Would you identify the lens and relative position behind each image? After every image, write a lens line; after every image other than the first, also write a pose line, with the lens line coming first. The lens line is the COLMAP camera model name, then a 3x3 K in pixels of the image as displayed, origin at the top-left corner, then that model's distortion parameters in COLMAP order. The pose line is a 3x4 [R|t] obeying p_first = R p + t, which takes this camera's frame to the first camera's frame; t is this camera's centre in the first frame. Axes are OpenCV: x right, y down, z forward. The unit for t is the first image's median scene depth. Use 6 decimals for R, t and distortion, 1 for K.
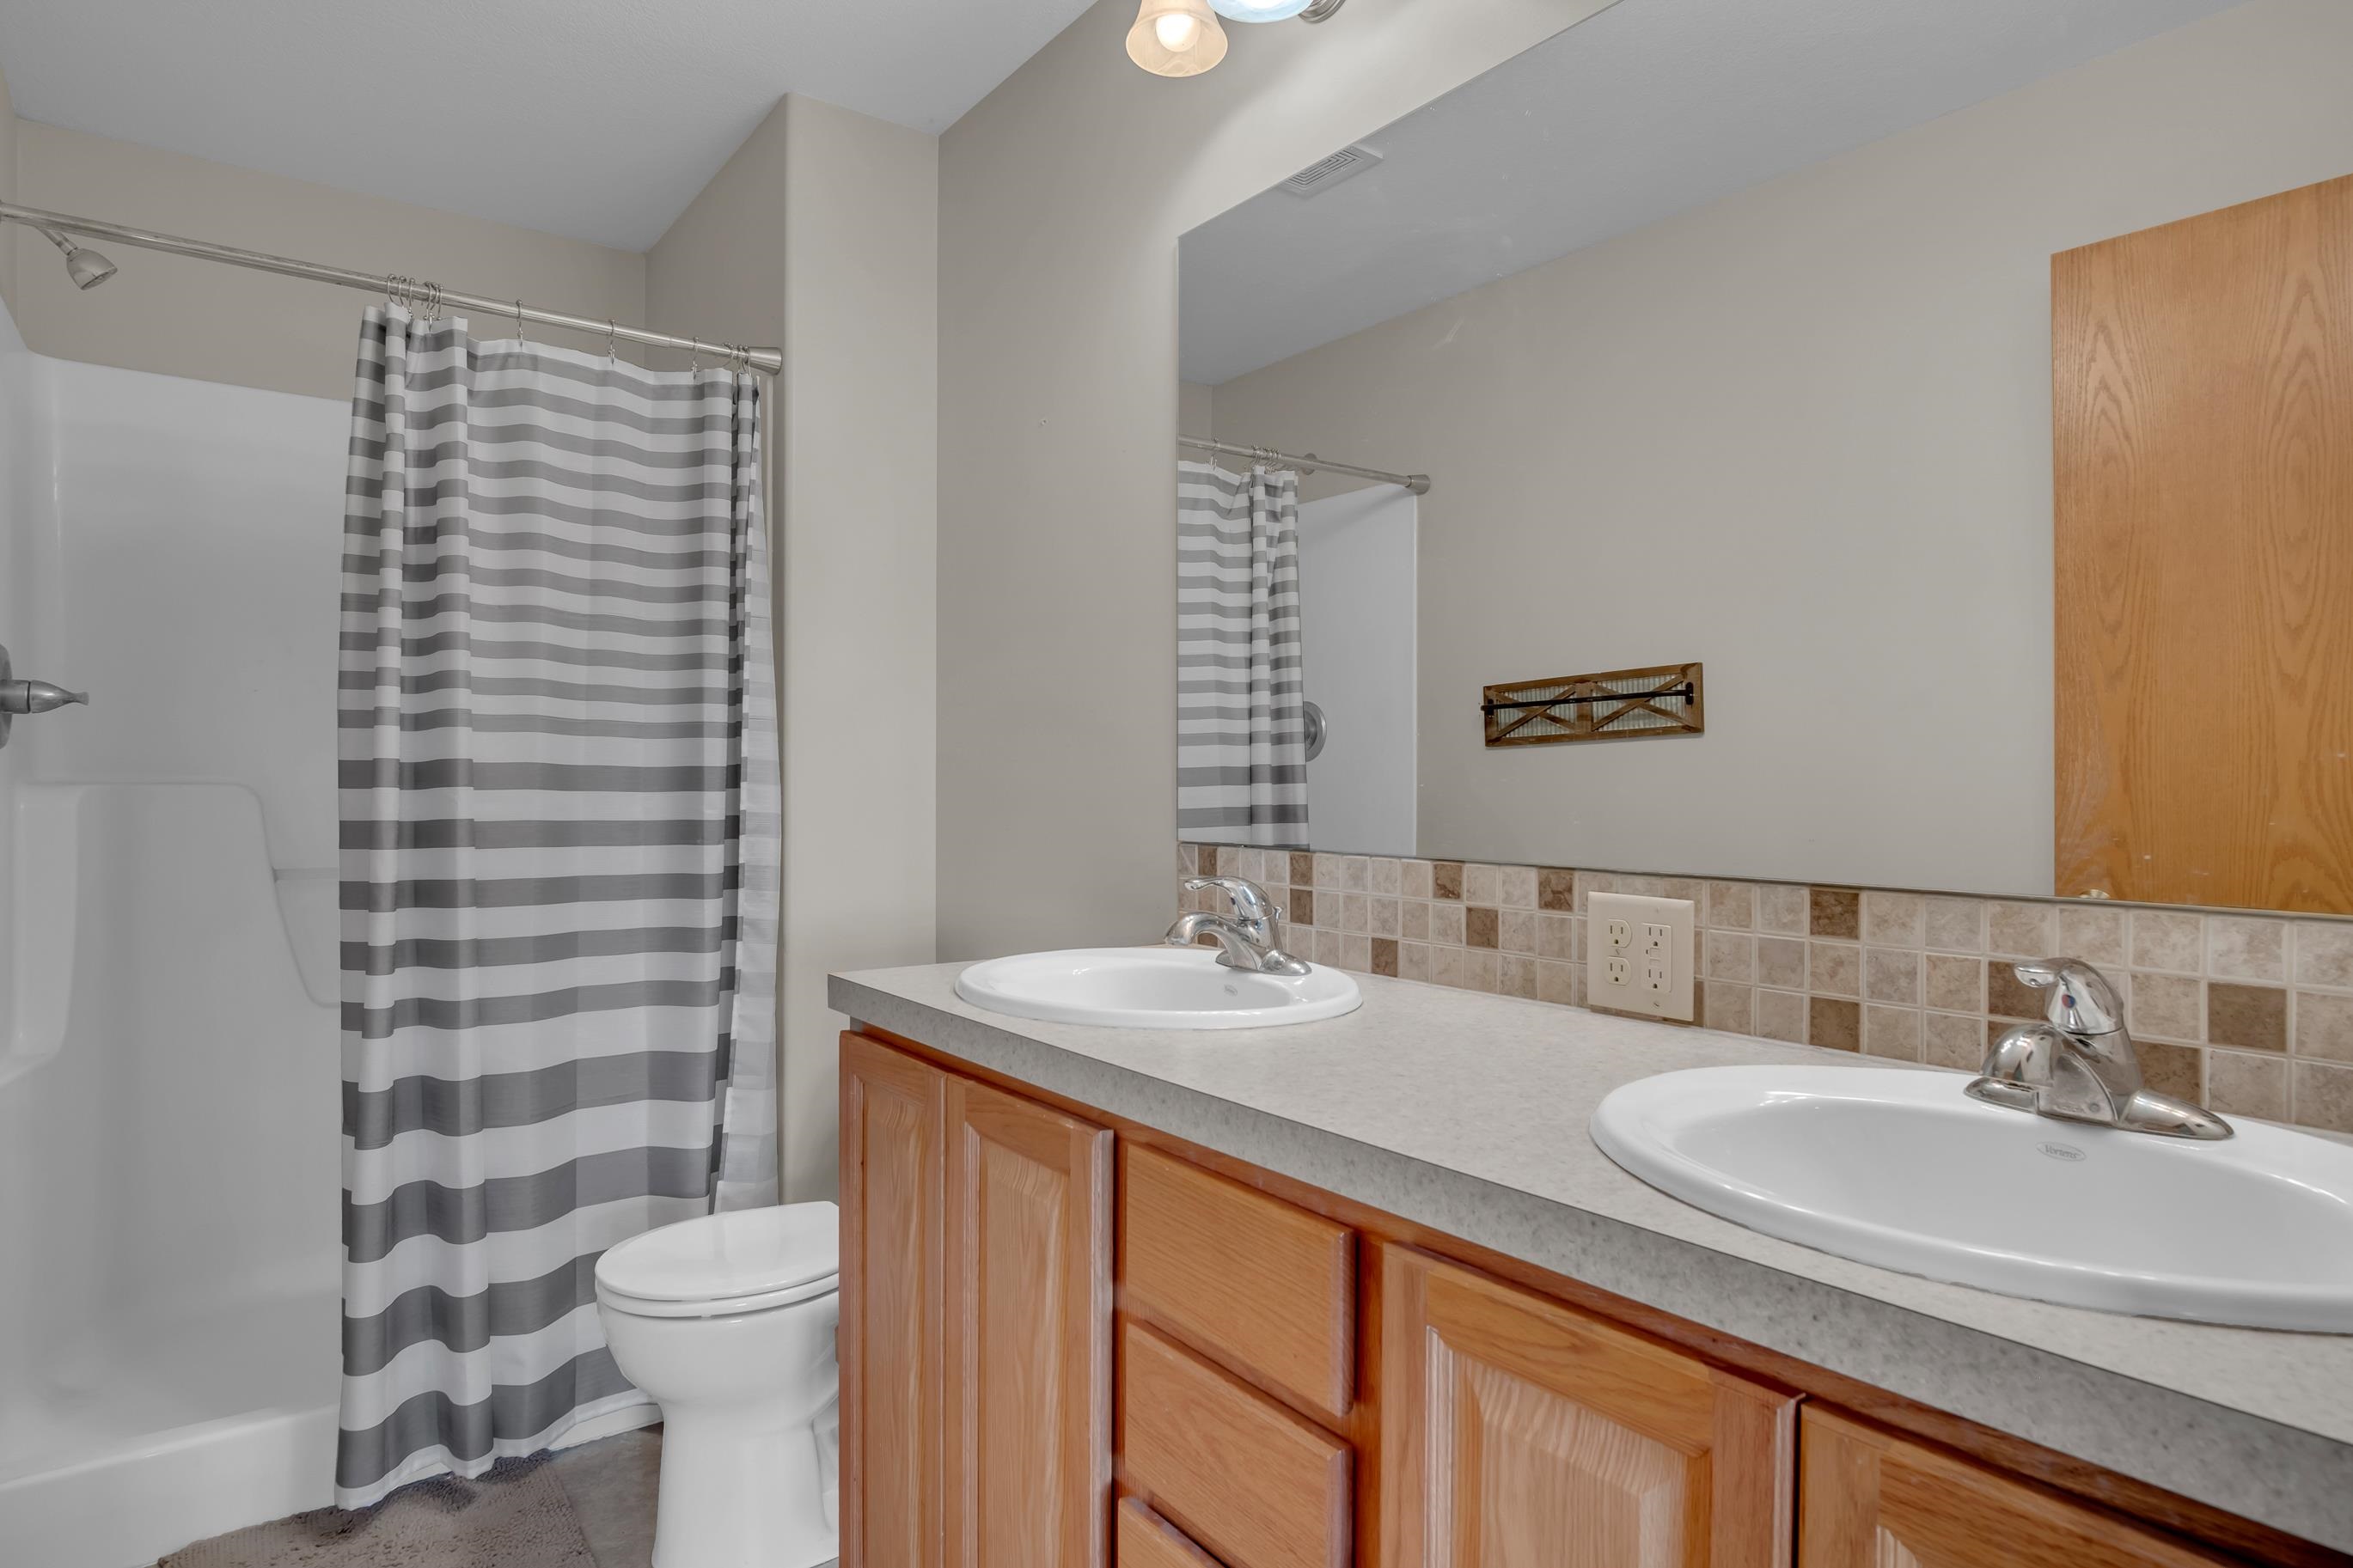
lens RADIAL K [[1315.6, 0, 1170.7], [0, 1315.6, 761.7], [0, 0, 1]] dist [-0.026990, 0.001293]
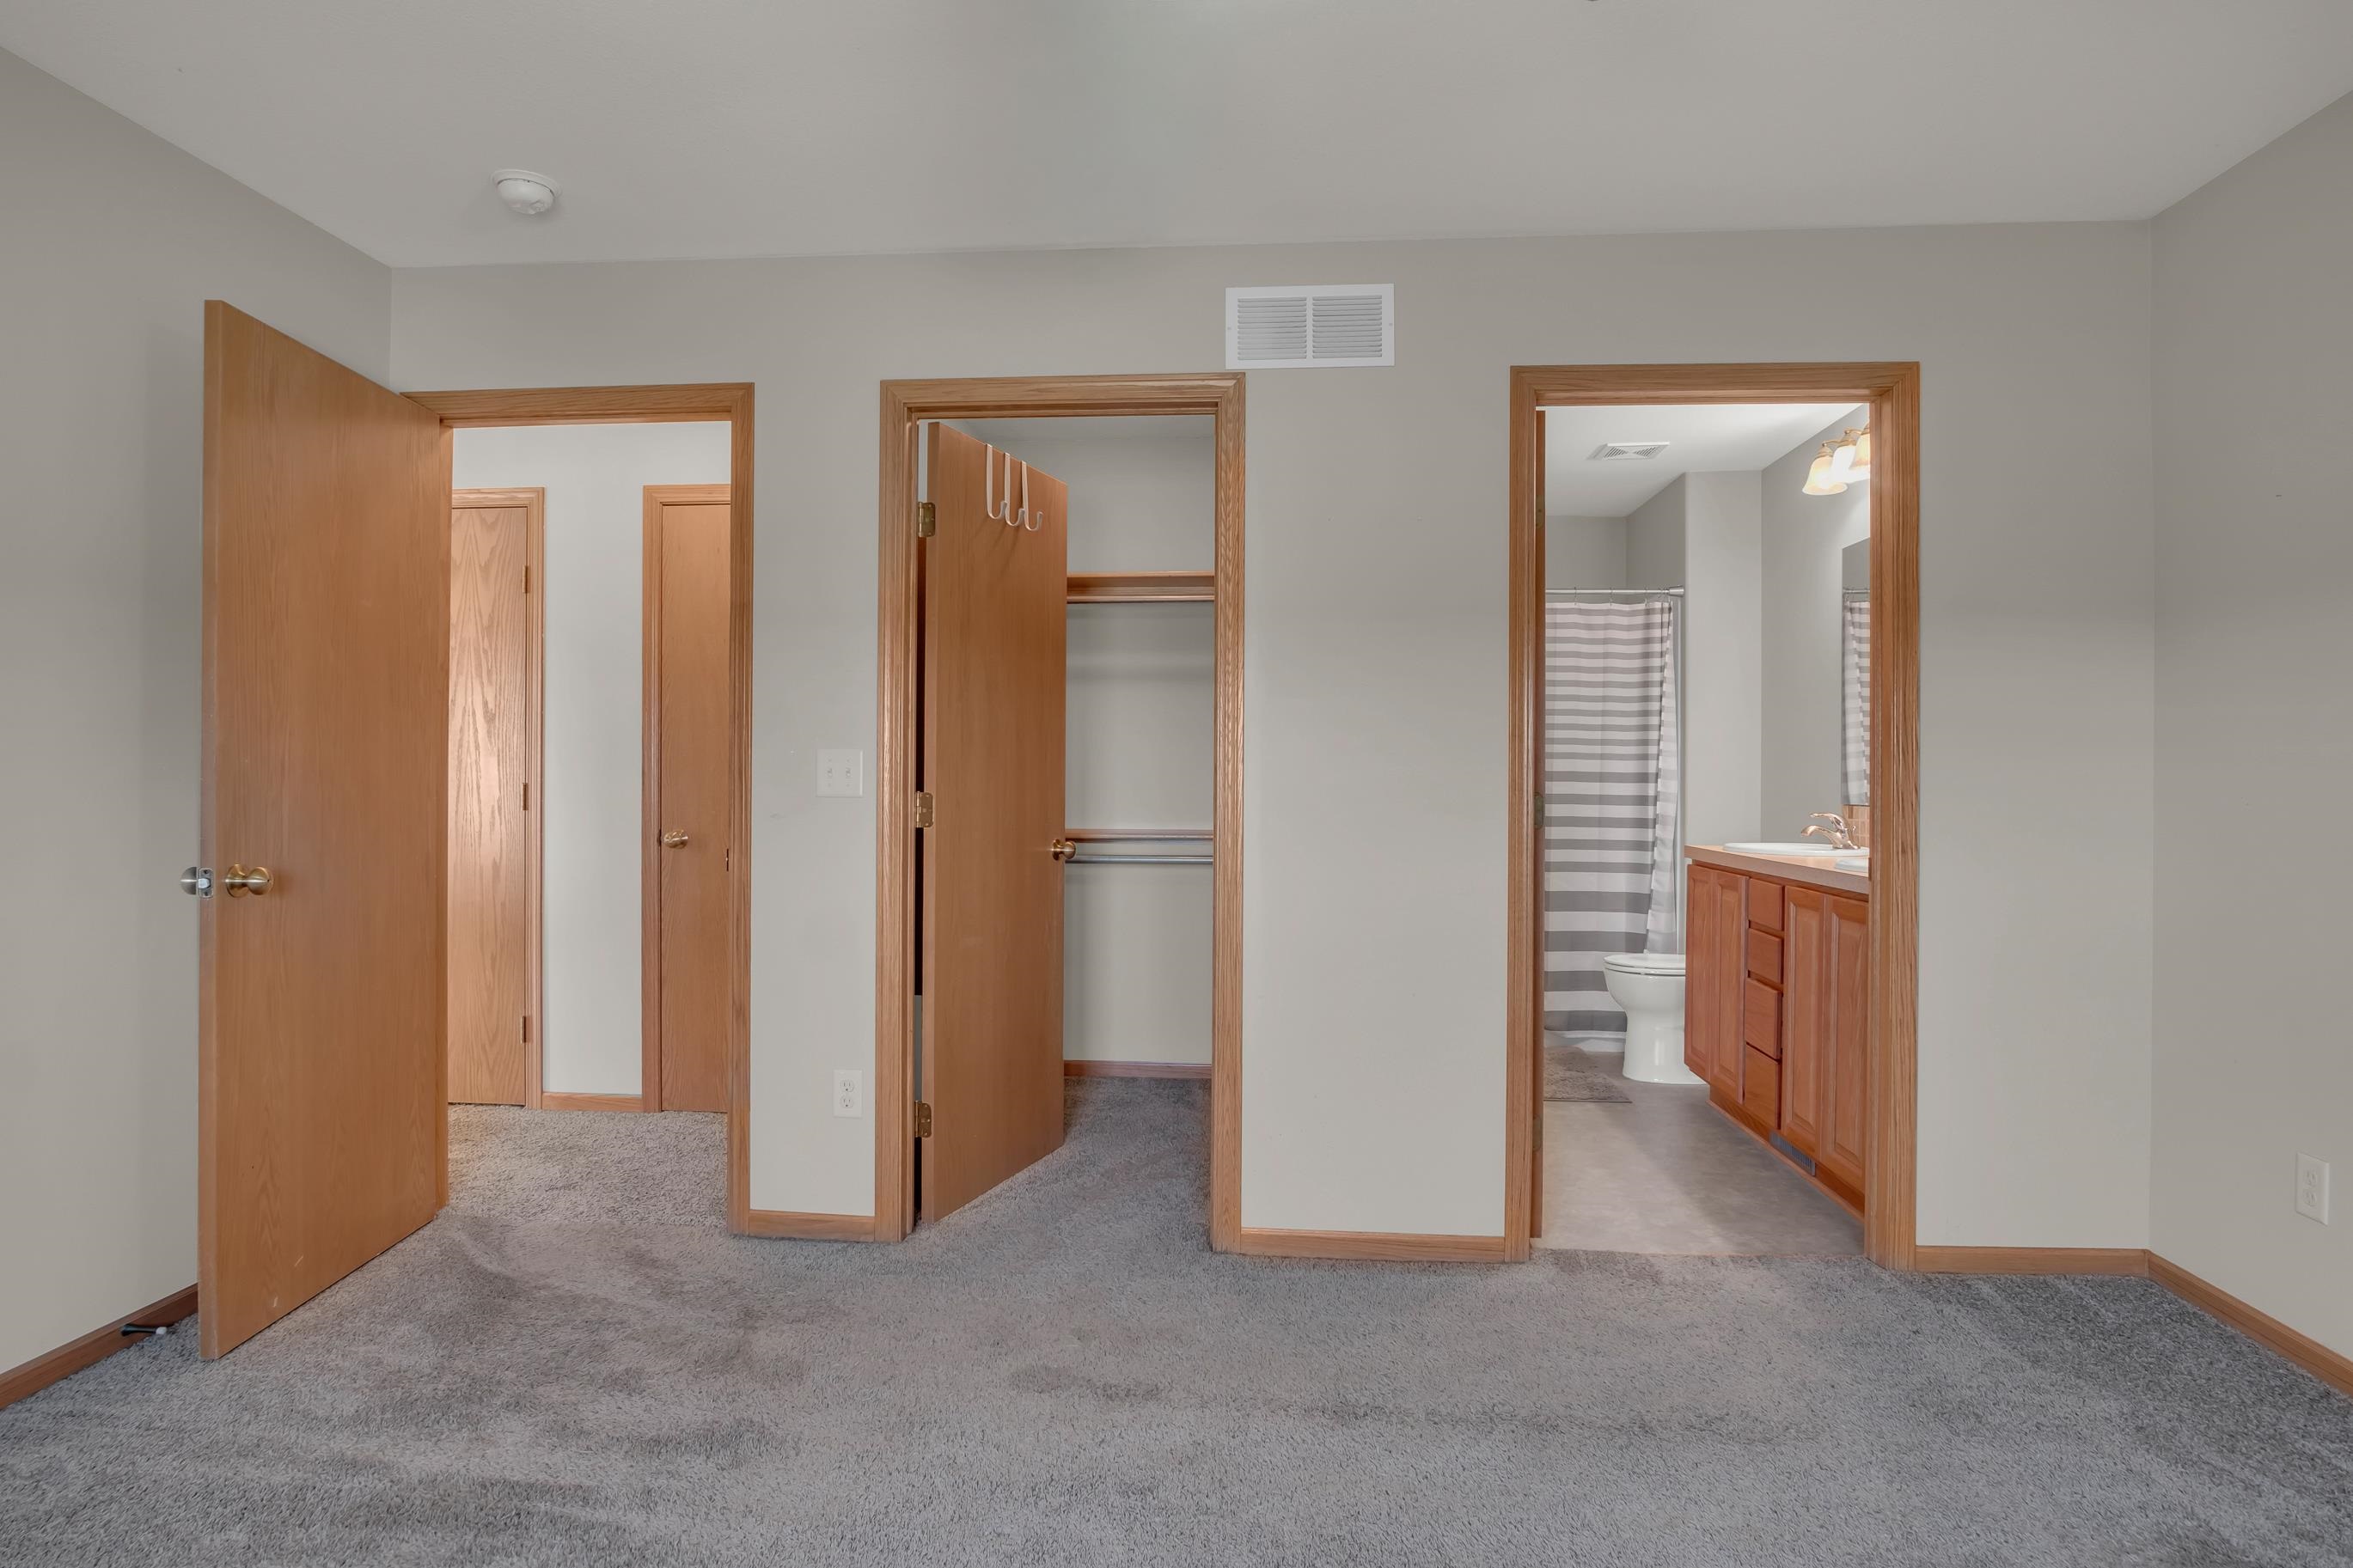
lens RADIAL K [[1315.6, 0, 1170.7], [0, 1315.6, 761.7], [0, 0, 1]] dist [-0.026990, 0.001293]
pose [[0.743341, -0.008521, -0.668858, 0.766047], [0.006684, 0.999964, -0.005310, -0.010960], [0.668879, -0.000523, 0.743371, -1.760323]]
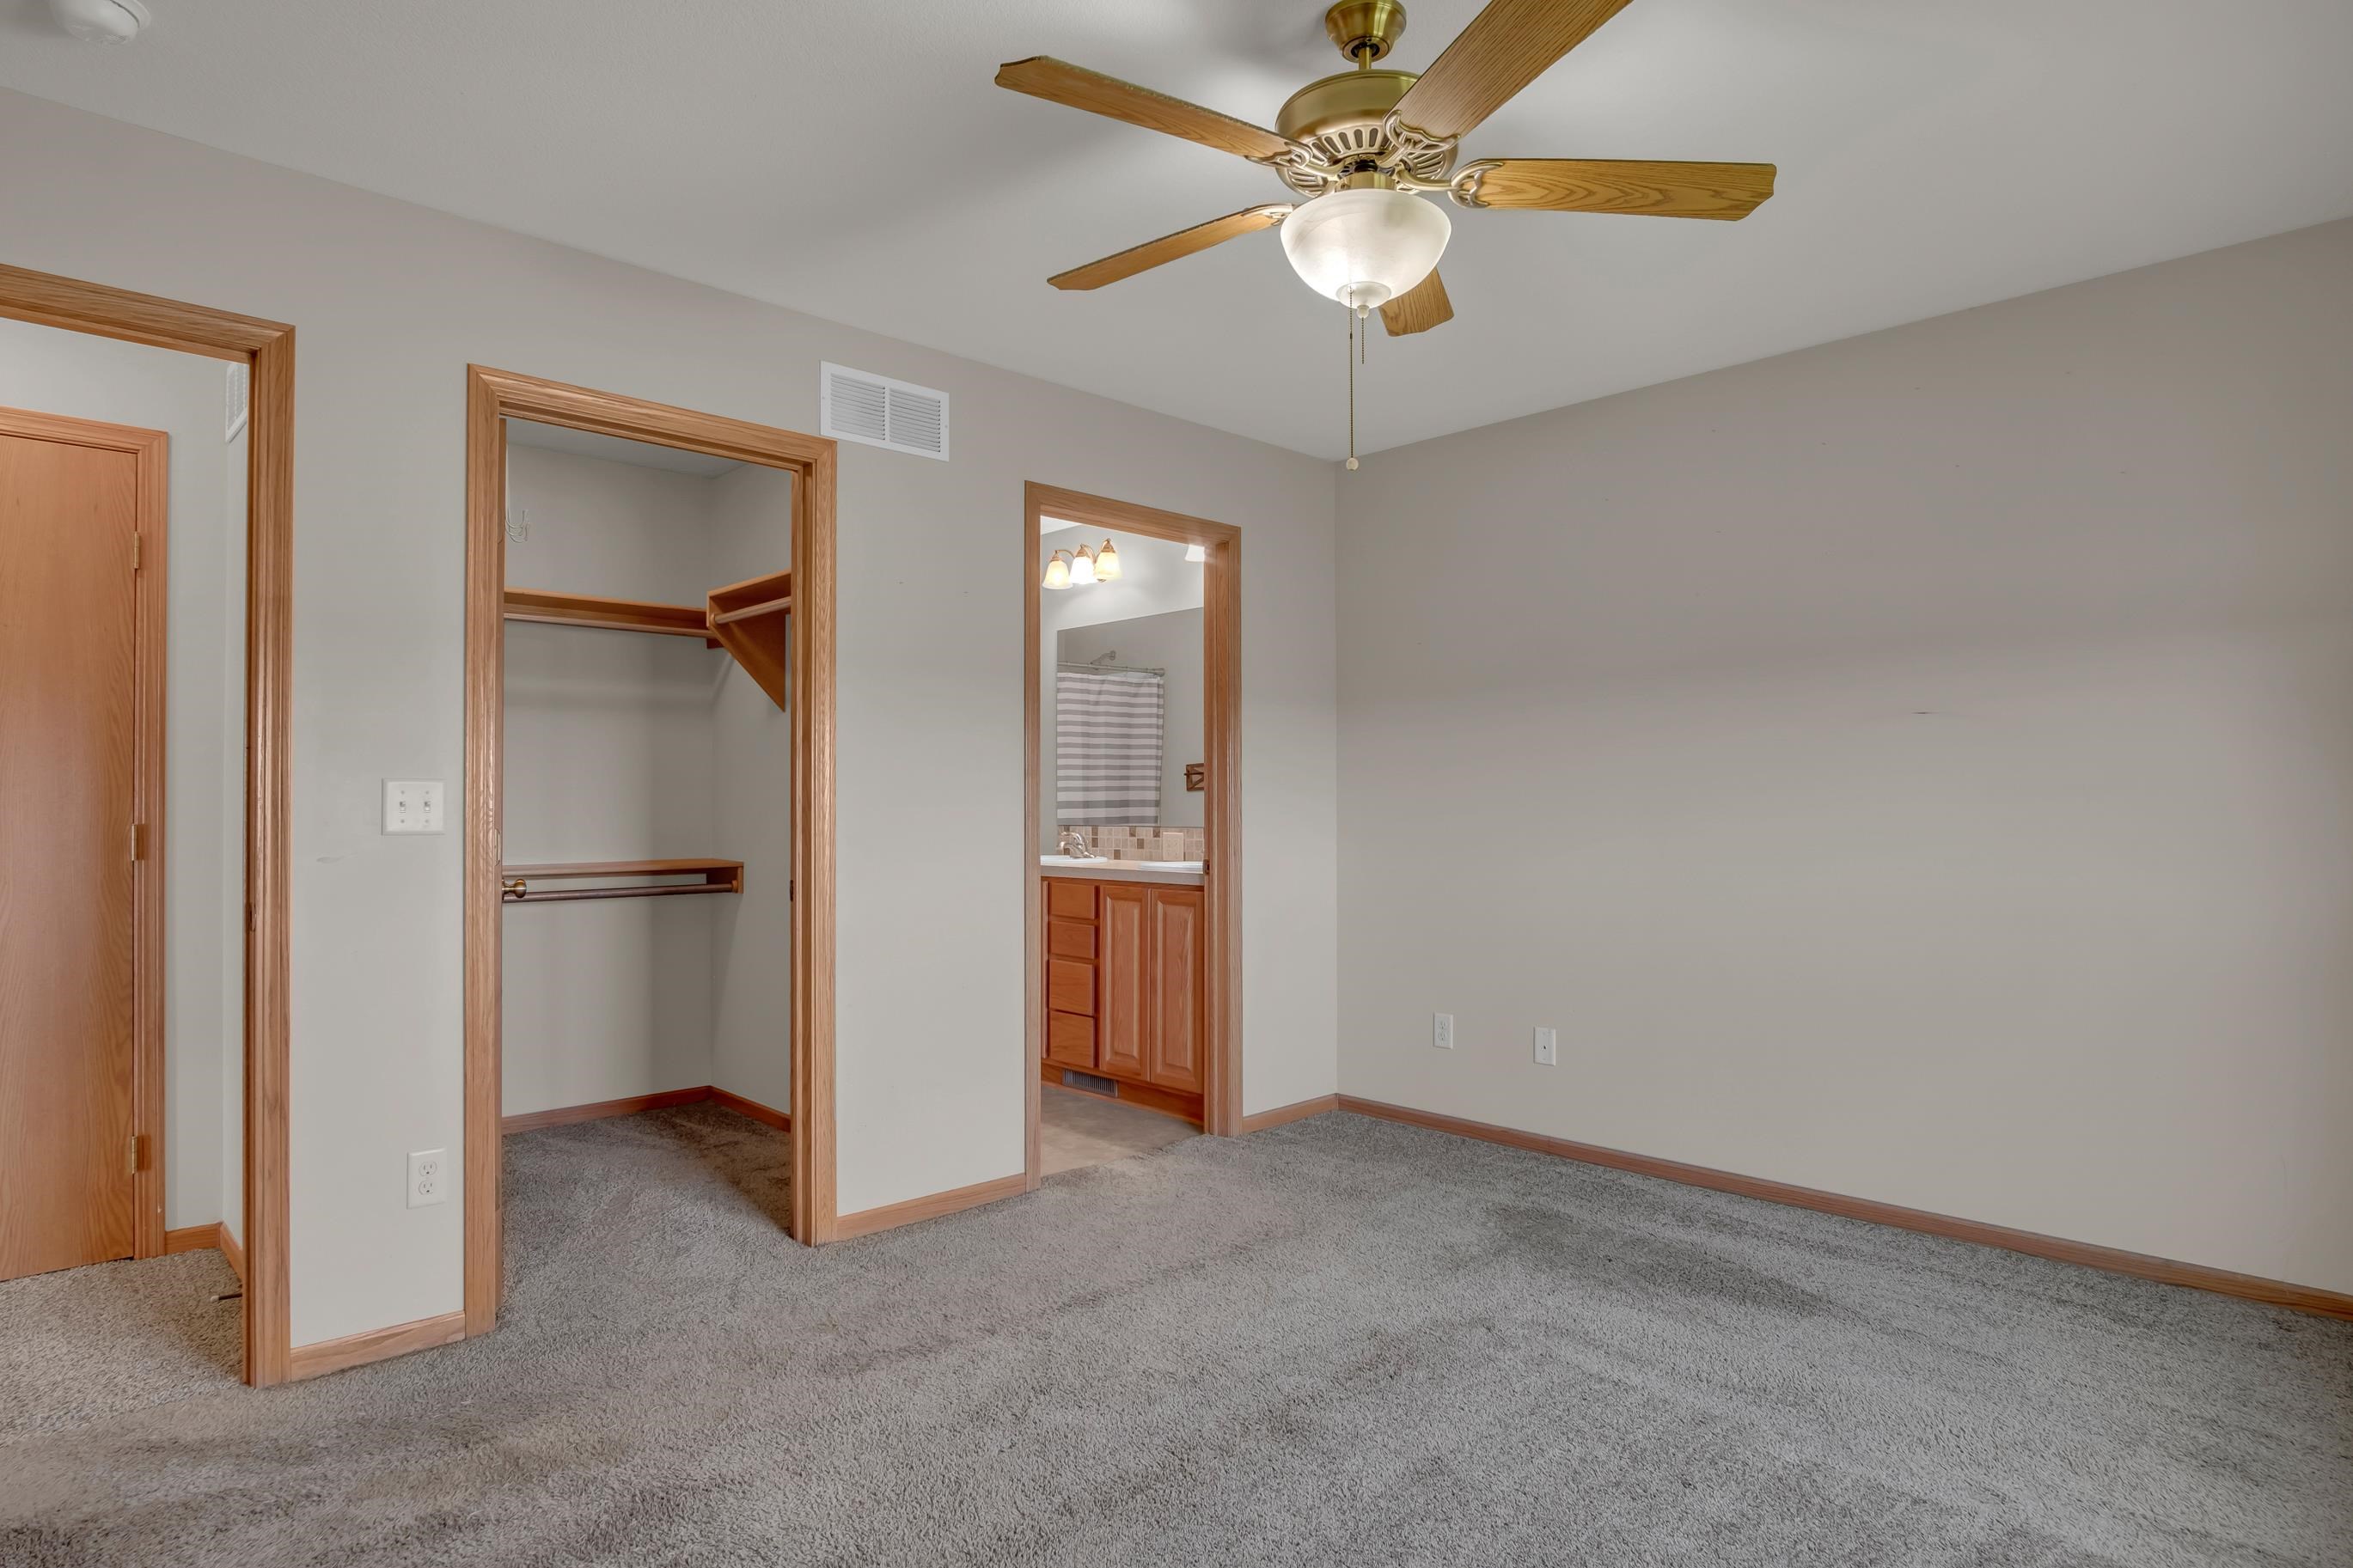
lens RADIAL K [[1293.4, 0, 1176.5], [0, 1293.4, 784.0], [0, 0, 1]] dist [-0.019896, 0.001595]
pose [[0.992585, -0.006779, 0.121361, -0.096666], [0.007600, 0.999951, -0.006298, -0.018625], [-0.121312, 0.007173, 0.992589, -2.358663]]
